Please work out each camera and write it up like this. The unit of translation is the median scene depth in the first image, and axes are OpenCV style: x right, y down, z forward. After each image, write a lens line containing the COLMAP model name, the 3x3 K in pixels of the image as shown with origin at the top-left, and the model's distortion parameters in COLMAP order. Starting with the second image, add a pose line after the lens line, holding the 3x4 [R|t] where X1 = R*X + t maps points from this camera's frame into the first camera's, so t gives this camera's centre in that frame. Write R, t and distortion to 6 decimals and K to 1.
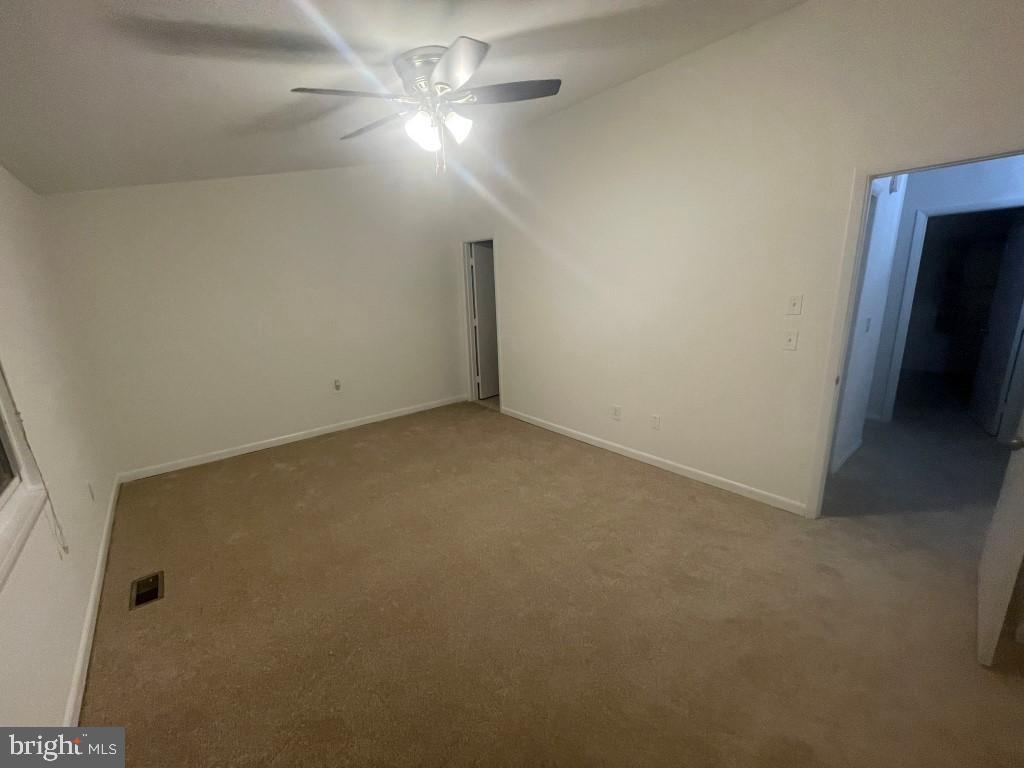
lens RADIAL K [[412.2, 0, 511.9], [0, 412.2, 382.7], [0, 0, 1]] dist [0.000531, 0.000074]
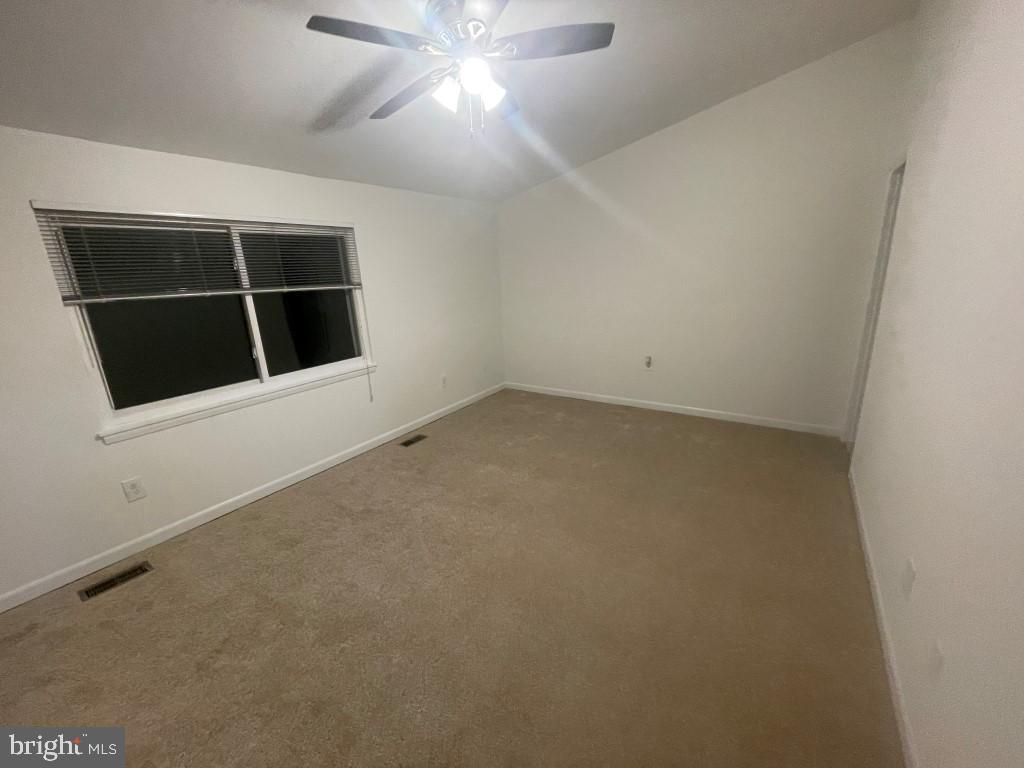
lens RADIAL K [[412.2, 0, 511.9], [0, 412.2, 382.7], [0, 0, 1]] dist [0.000531, 0.000074]
pose [[0.264167, 0.270714, -0.925705, 0.473148], [-0.187923, 0.955852, 0.225903, -0.125884], [0.945992, 0.114285, 0.303378, 0.509847]]
